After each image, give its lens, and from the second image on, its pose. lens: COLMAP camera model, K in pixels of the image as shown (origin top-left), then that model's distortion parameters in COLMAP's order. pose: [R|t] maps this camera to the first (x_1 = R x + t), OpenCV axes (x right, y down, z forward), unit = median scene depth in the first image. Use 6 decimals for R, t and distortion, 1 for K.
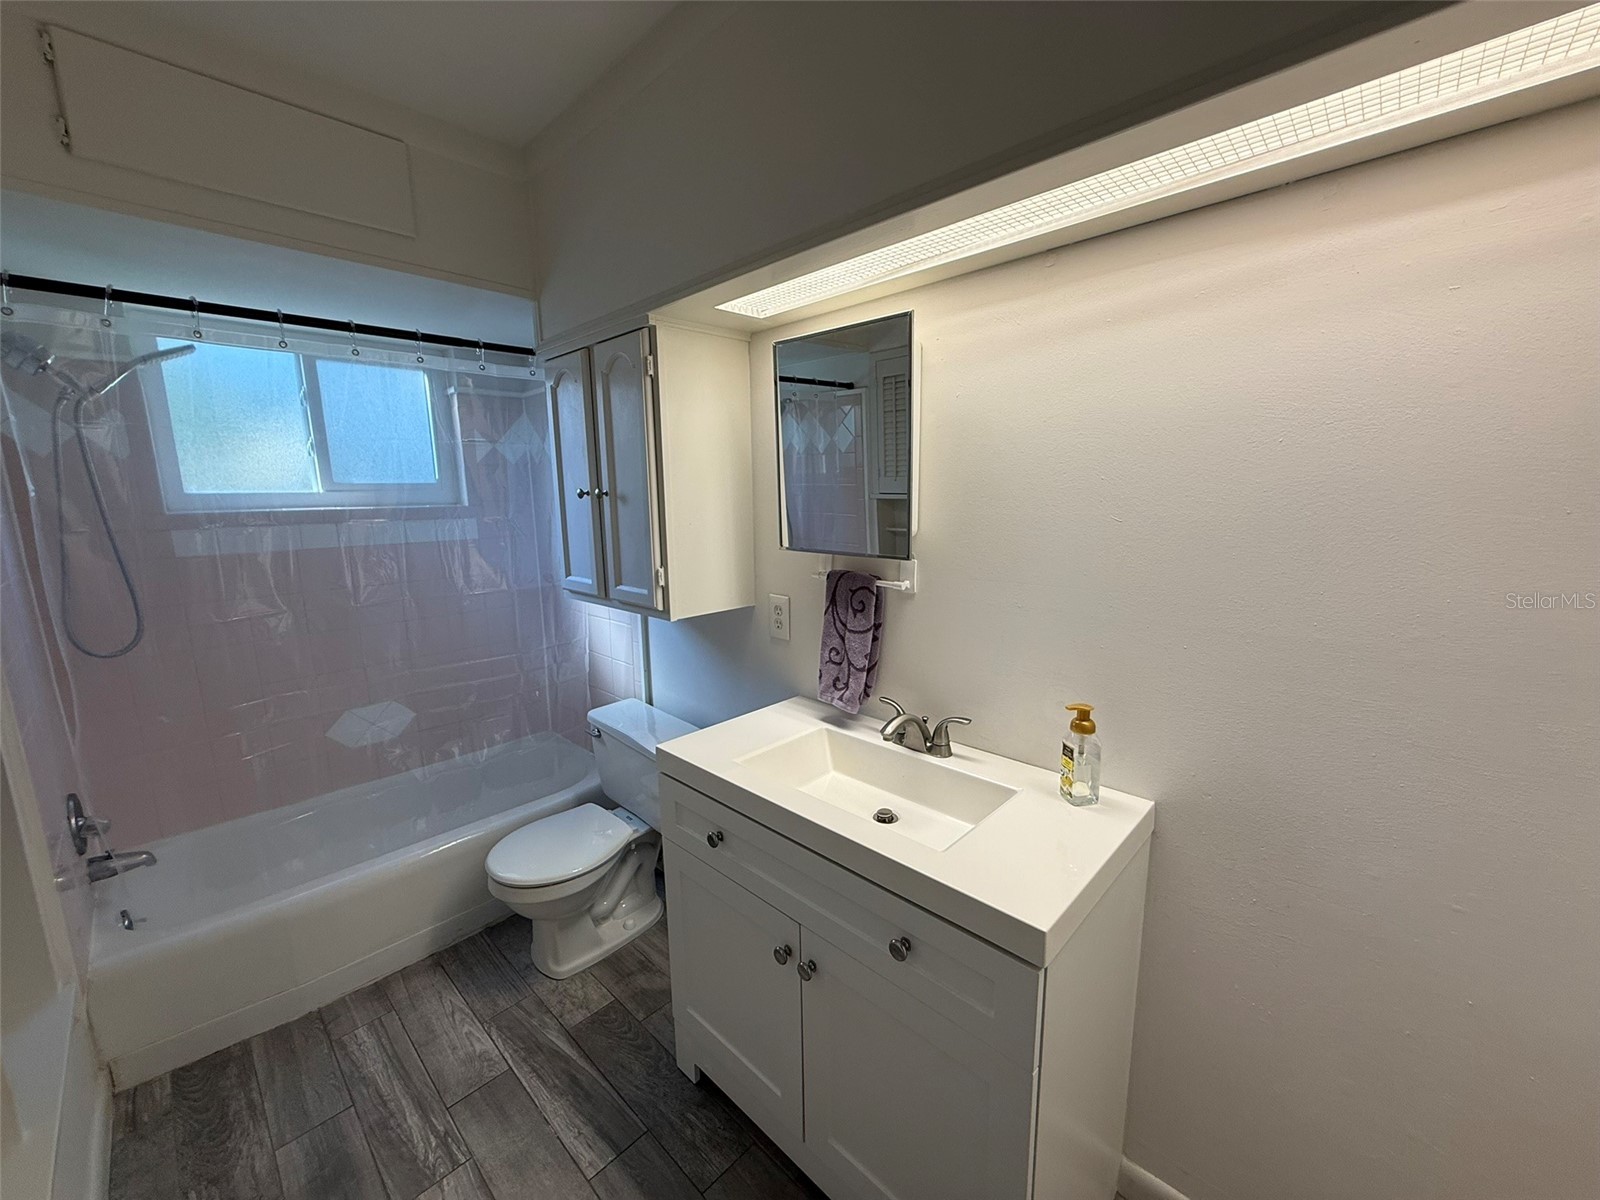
lens RADIAL K [[633.0, 0, 801.6], [0, 633.0, 601.4], [0, 0, 1]] dist [-0.003296, -0.000666]
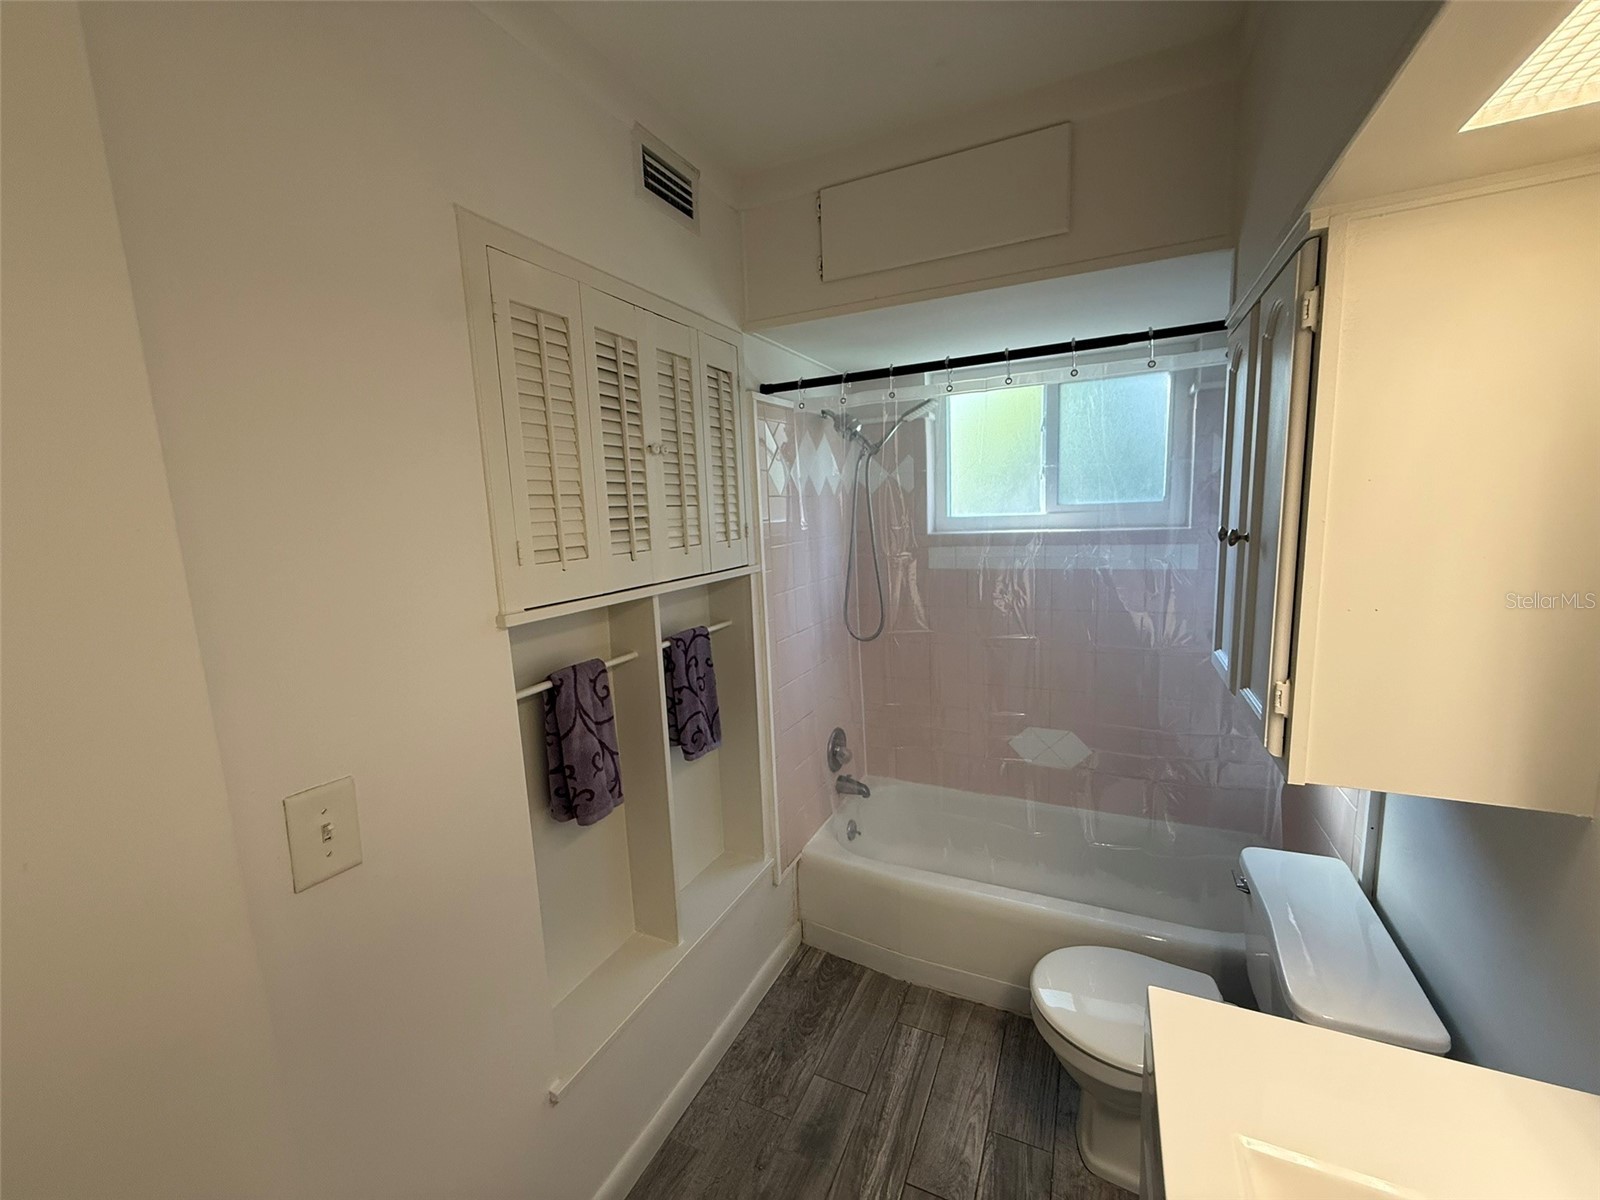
lens RADIAL K [[633.0, 0, 801.4], [0, 633.0, 600.3], [0, 0, 1]] dist [-0.003296, -0.000666]
pose [[0.315385, 0.136370, -0.939114, 0.137728], [-0.128877, 0.986607, 0.099985, -0.115518], [0.940172, 0.089497, 0.328736, 0.397997]]
